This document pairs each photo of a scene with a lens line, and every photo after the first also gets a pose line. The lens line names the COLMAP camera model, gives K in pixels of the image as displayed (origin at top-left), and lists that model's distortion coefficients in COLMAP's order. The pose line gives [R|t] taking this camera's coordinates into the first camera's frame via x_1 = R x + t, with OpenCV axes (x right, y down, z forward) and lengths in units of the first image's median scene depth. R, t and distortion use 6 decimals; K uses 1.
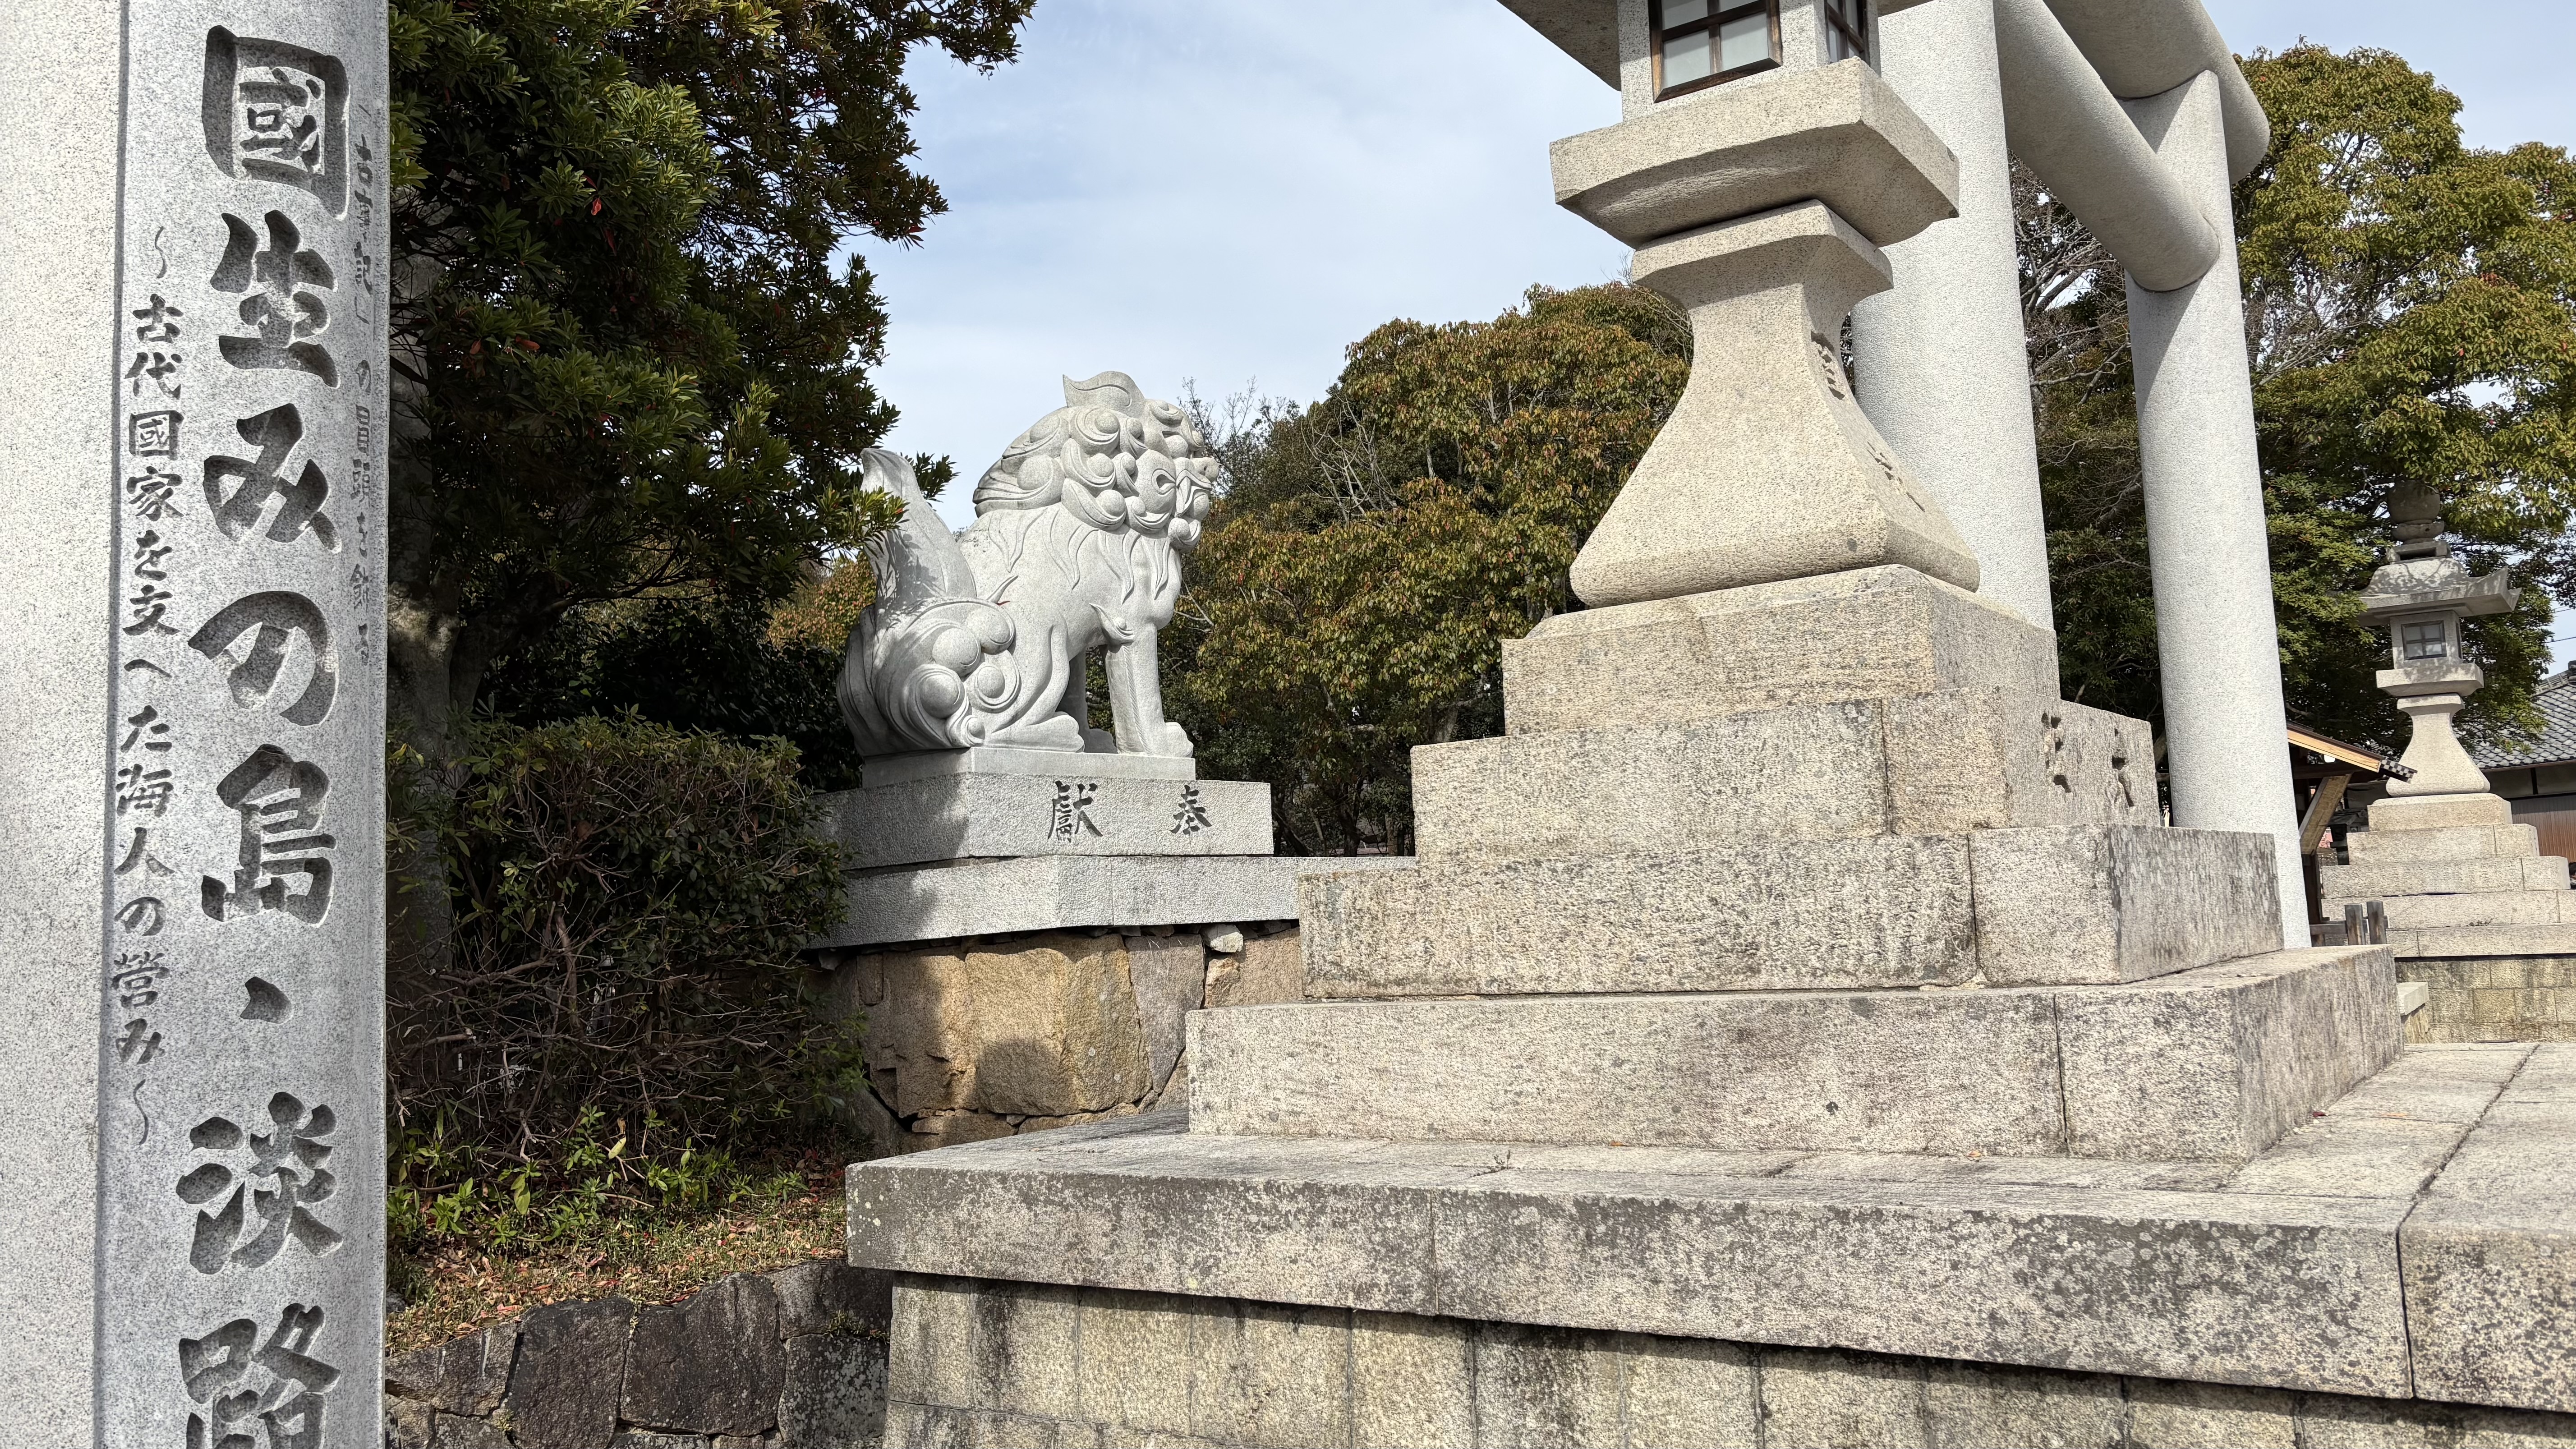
lens RADIAL K [[1944.9, 0, 1288.0], [0, 1944.9, 724.5], [0, 0, 1]] dist [-0.001832, 0.008094]
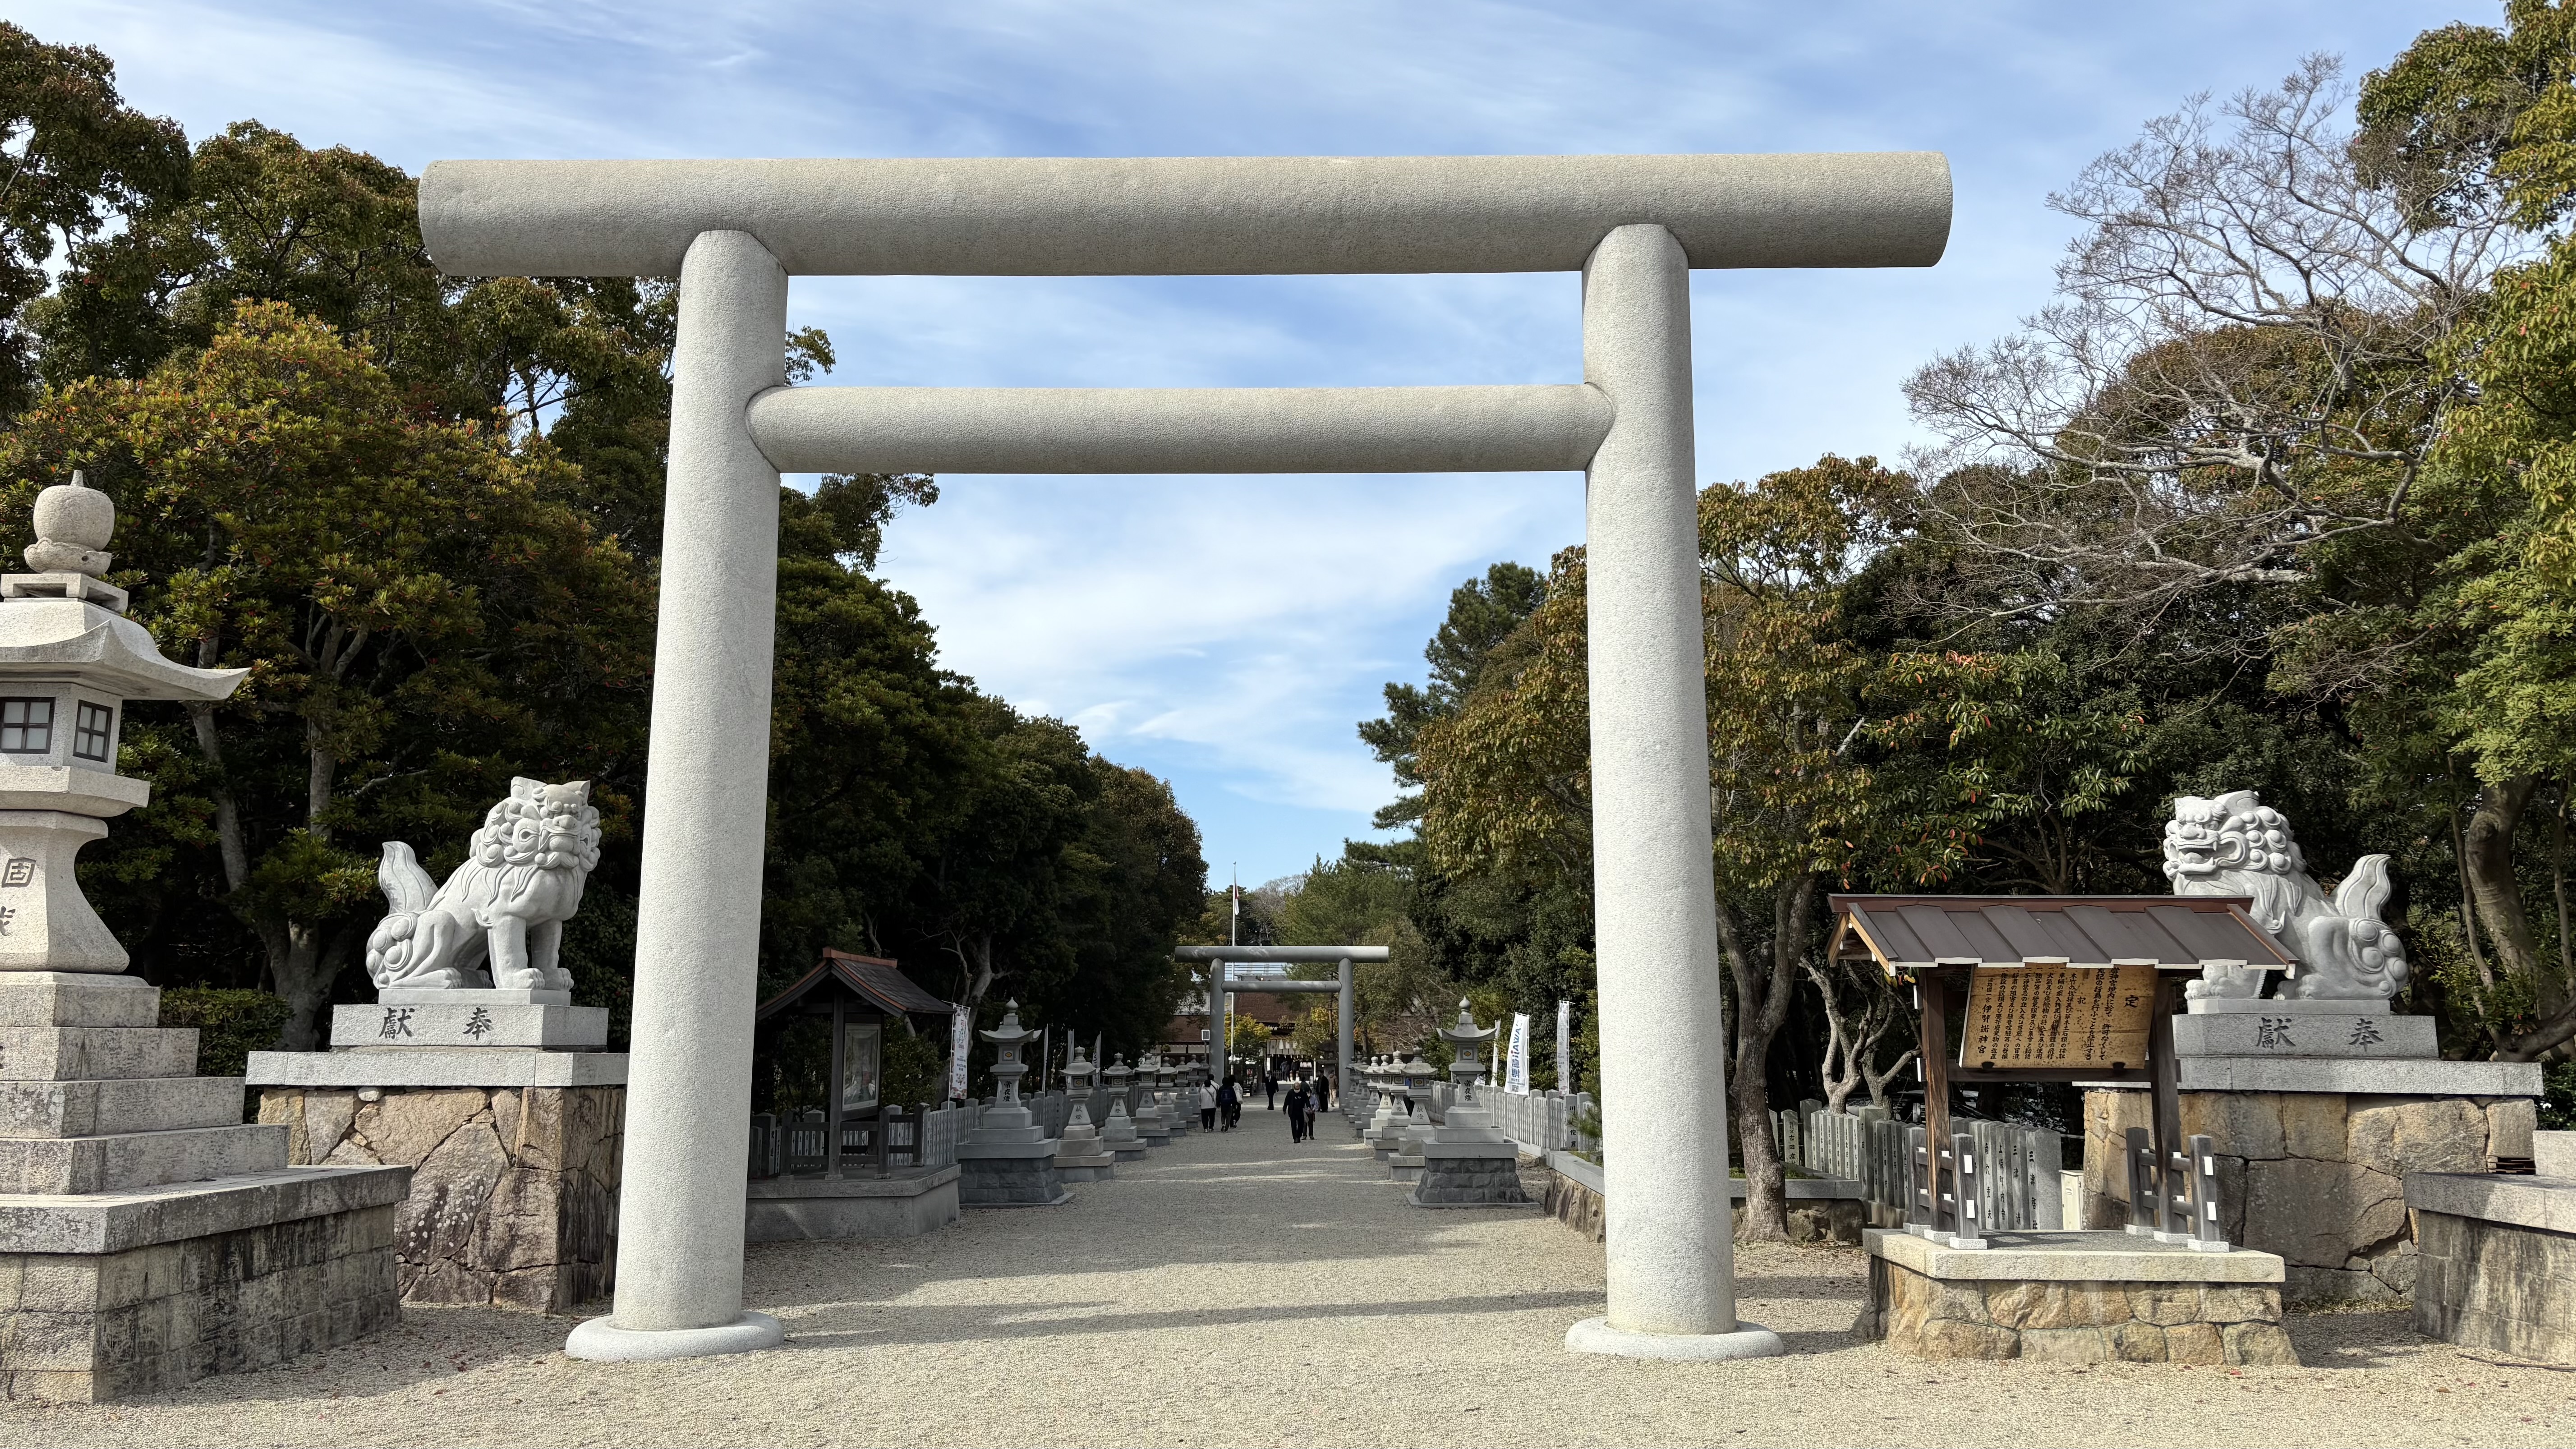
lens RADIAL K [[1944.9, 0, 1288.0], [0, 1944.9, 724.5], [0, 0, 1]] dist [-0.001832, 0.008094]
pose [[0.549411, -0.084131, -0.831306, 2.022246], [0.056686, 0.996379, -0.063374, -0.080009], [0.833627, -0.012305, 0.552191, 0.657058]]
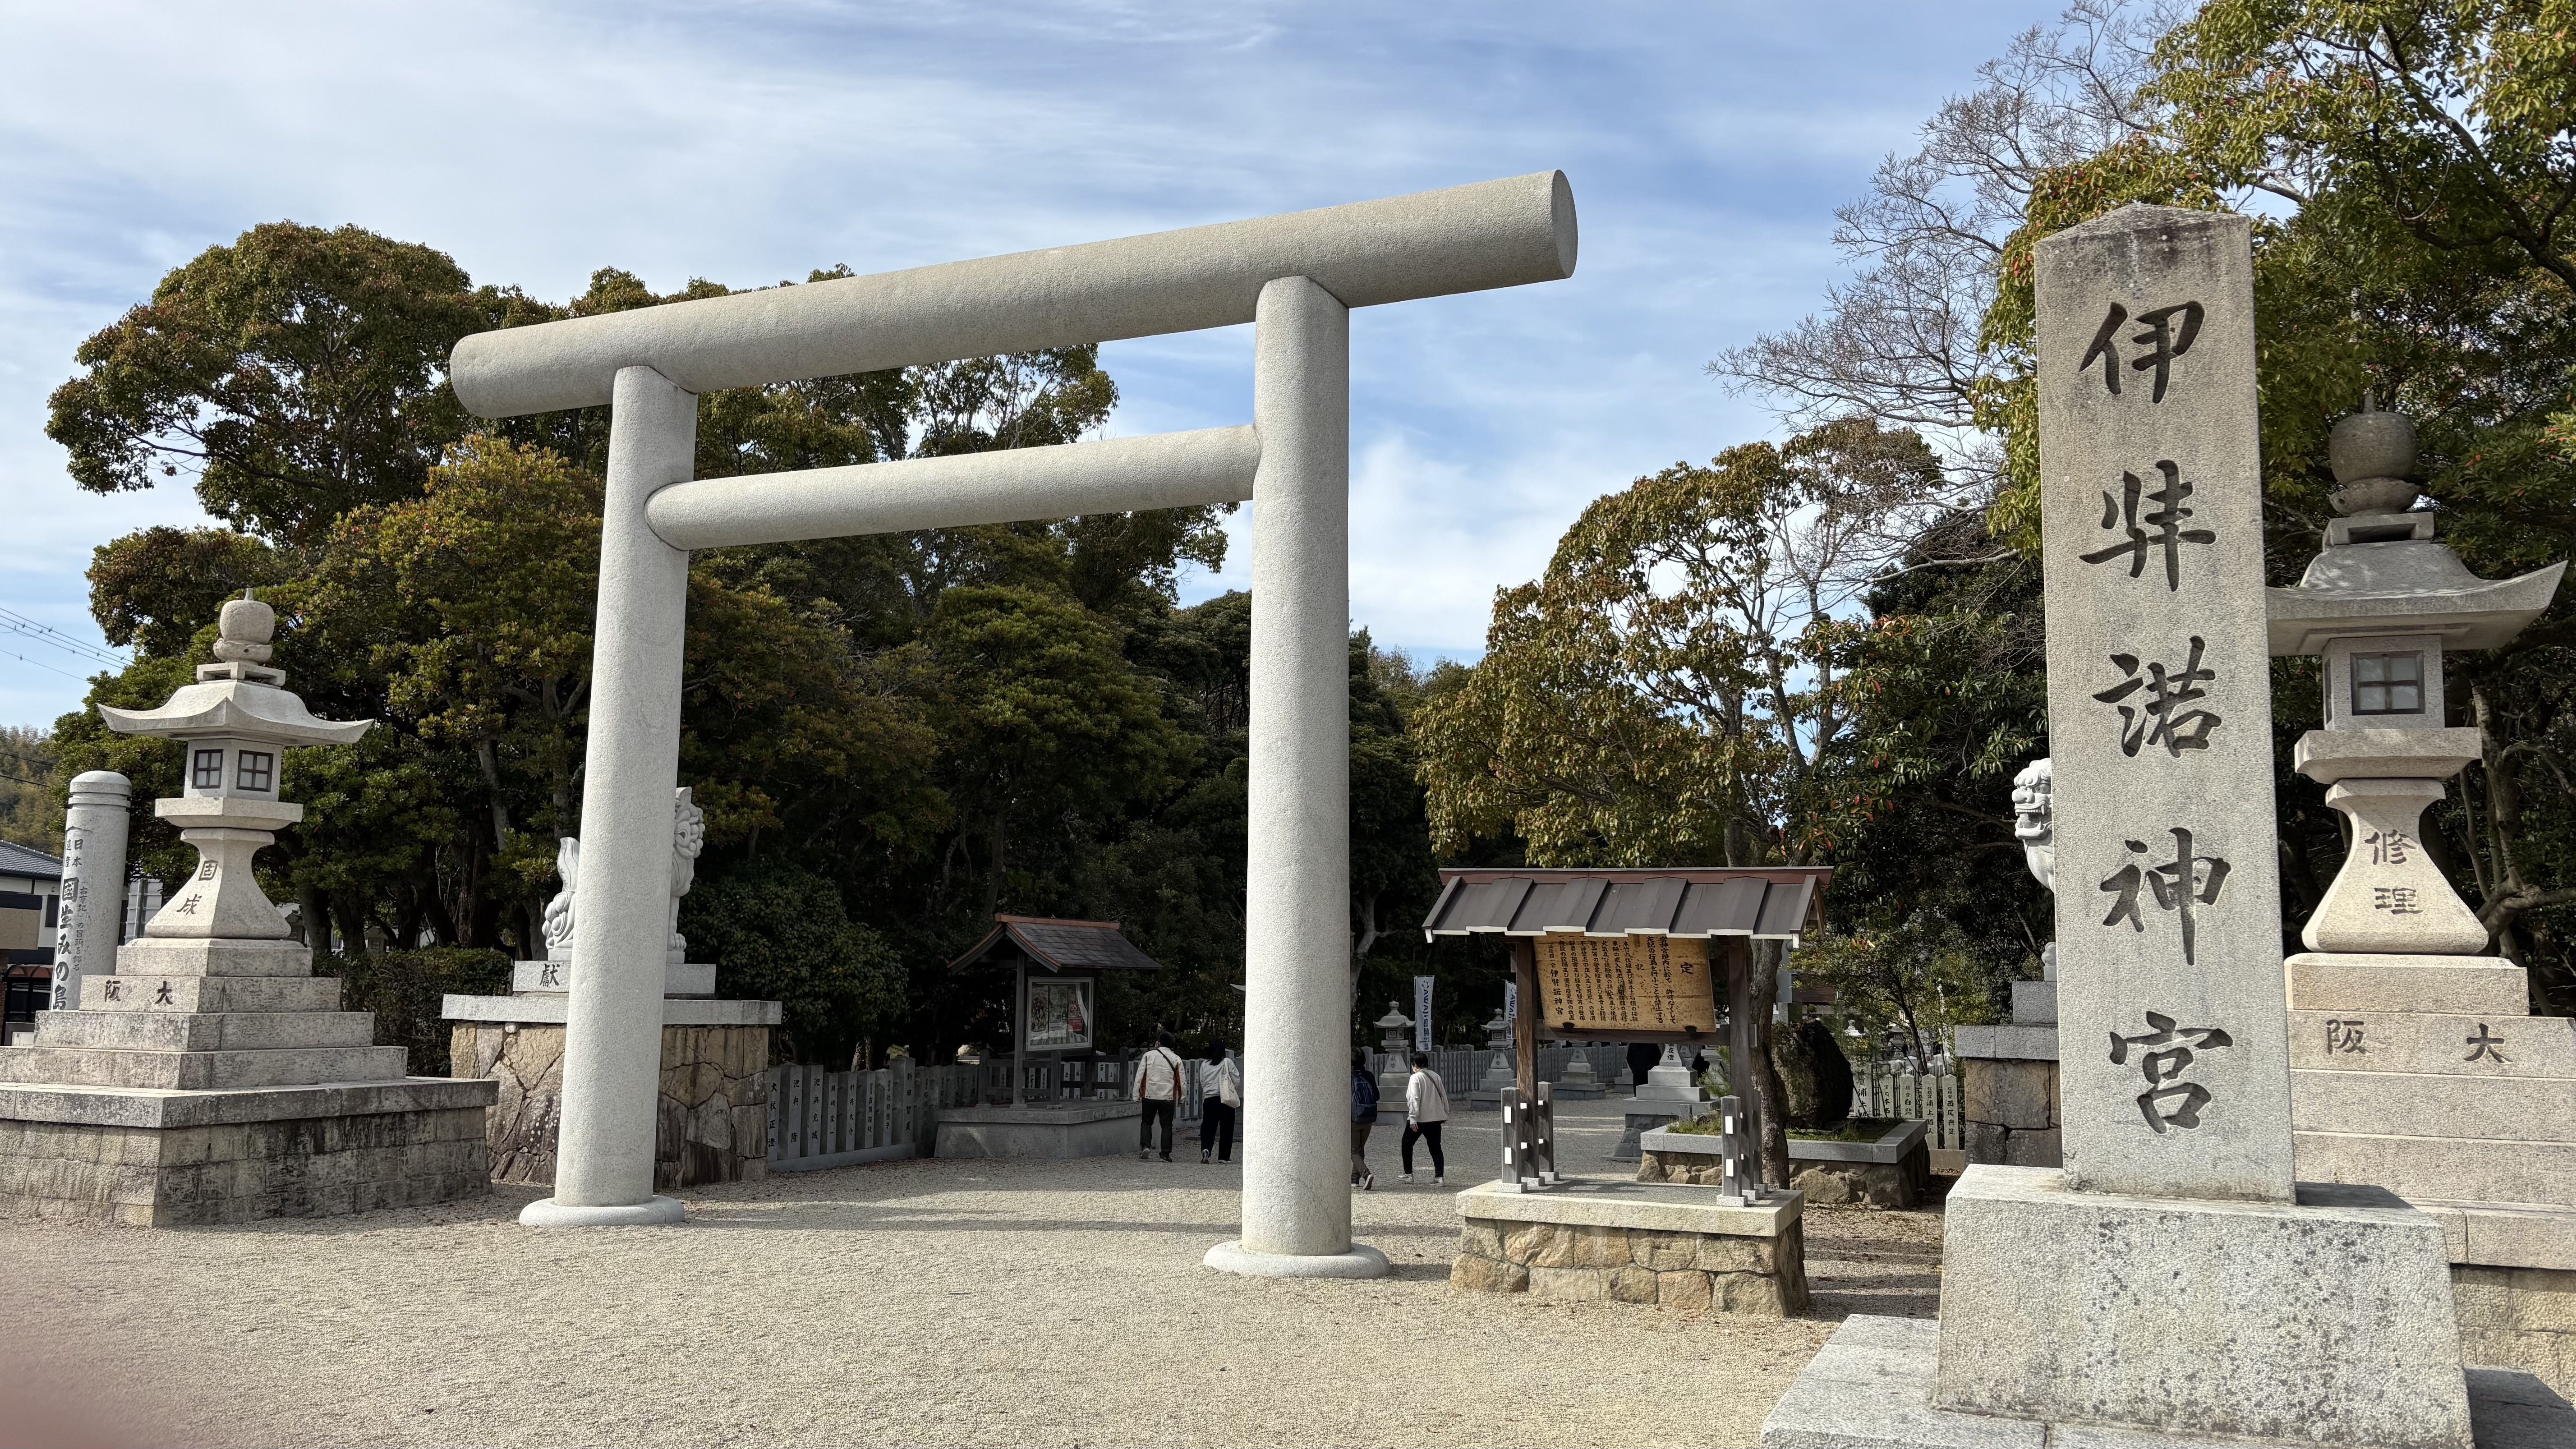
lens RADIAL K [[1927.3, 0, 1288.8], [0, 1927.3, 716.3], [0, 0, 1]] dist [-0.005652, 0.034298]
pose [[0.205720, -0.084606, -0.974947, 2.621064], [0.076733, 0.994583, -0.070119, -0.042616], [0.975598, -0.060385, 0.211098, 1.422486]]
